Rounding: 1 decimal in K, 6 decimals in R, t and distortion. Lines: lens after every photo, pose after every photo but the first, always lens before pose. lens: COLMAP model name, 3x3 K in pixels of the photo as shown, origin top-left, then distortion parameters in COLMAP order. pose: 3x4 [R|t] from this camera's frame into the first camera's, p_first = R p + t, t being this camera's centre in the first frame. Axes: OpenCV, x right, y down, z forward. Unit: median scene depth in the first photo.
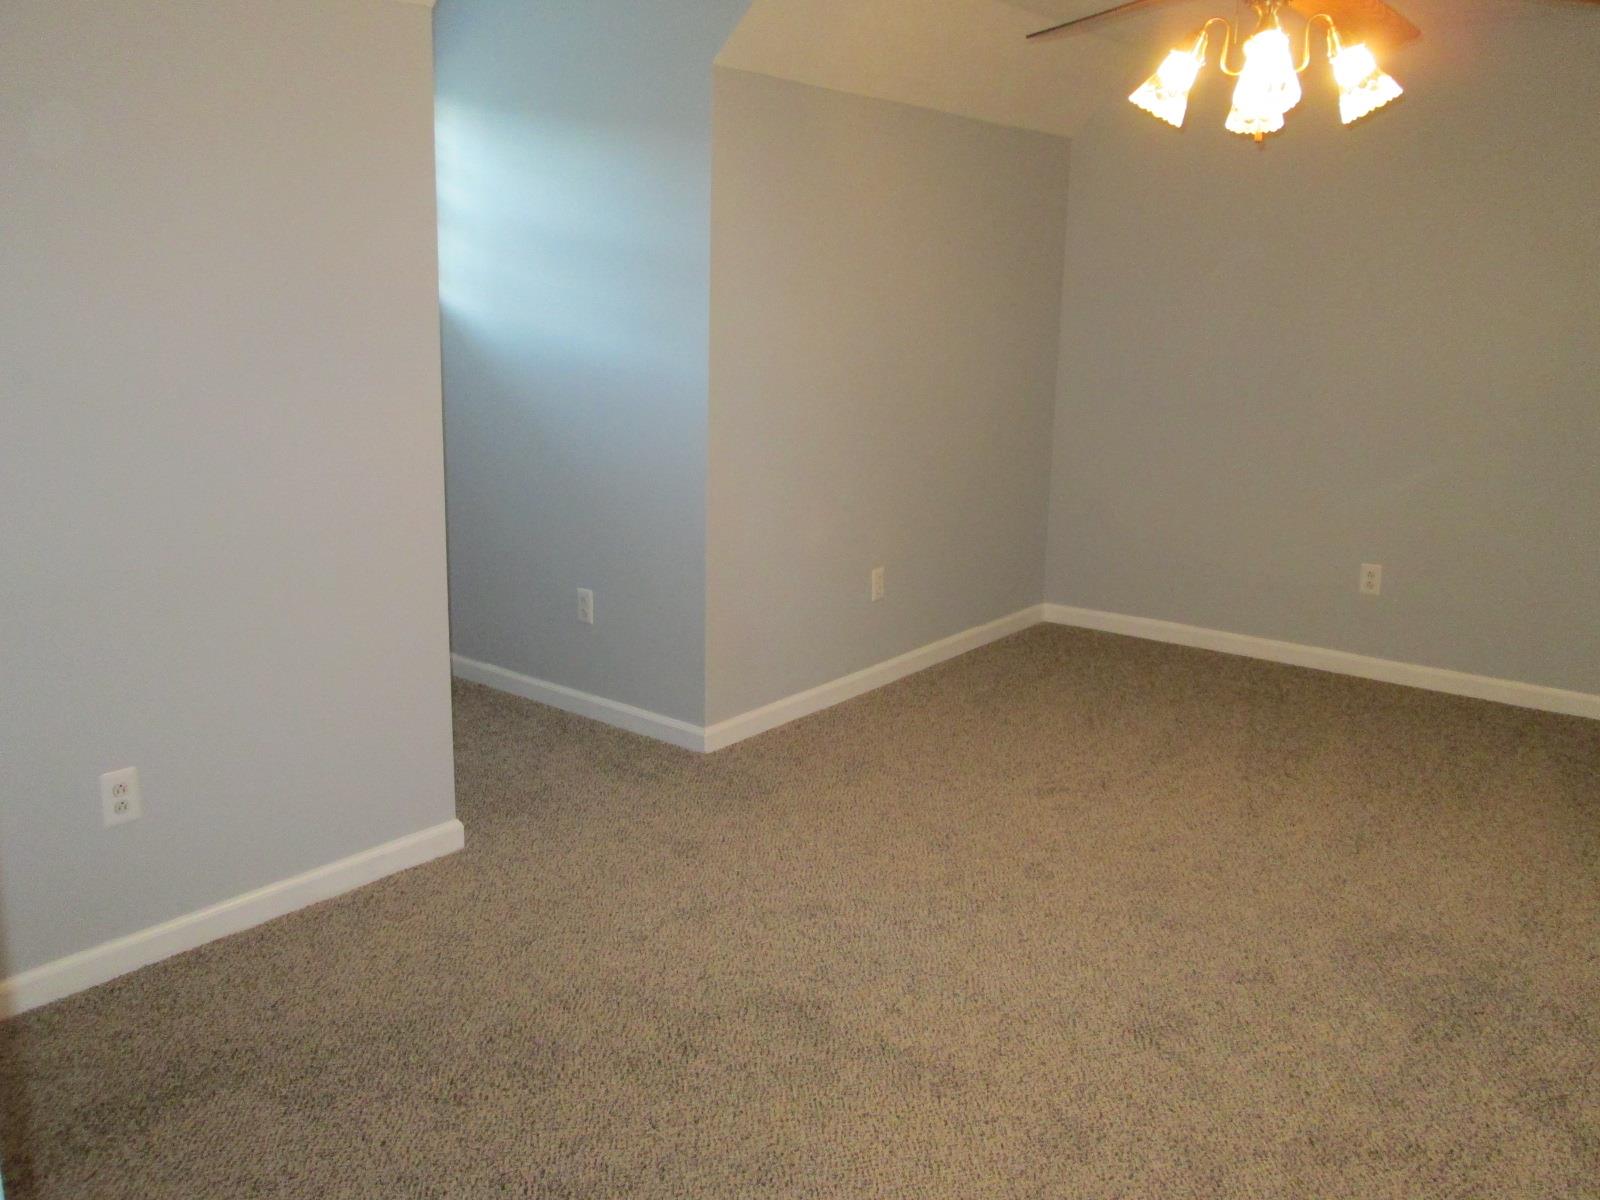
lens RADIAL K [[1325.9, 0, 811.2], [0, 1325.9, 590.4], [0, 0, 1]] dist [-0.052735, 0.027850]
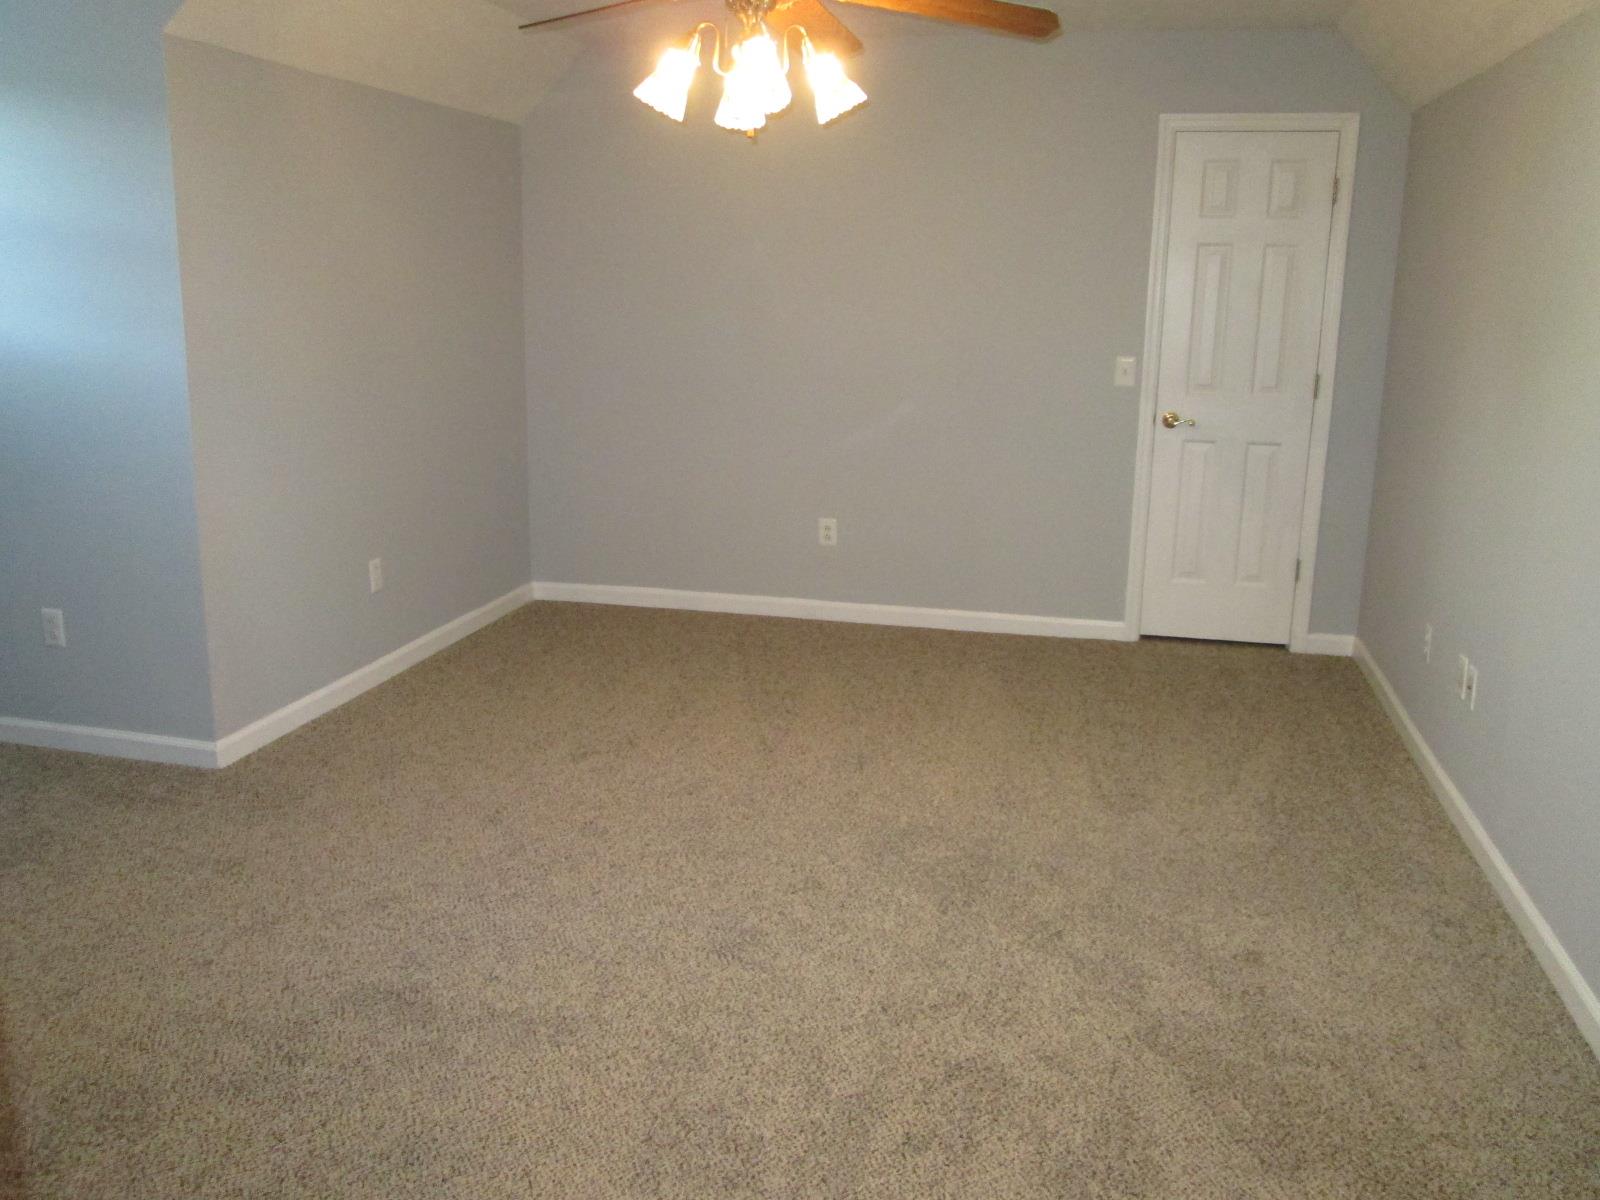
lens RADIAL K [[1325.9, 0, 797.4], [0, 1325.9, 599.8], [0, 0, 1]] dist [-0.052735, 0.027850]
pose [[0.908553, -0.097875, 0.406143, -0.099573], [0.091004, 0.995191, 0.036251, 0.009261], [-0.407738, 0.004025, 0.913090, -0.028495]]
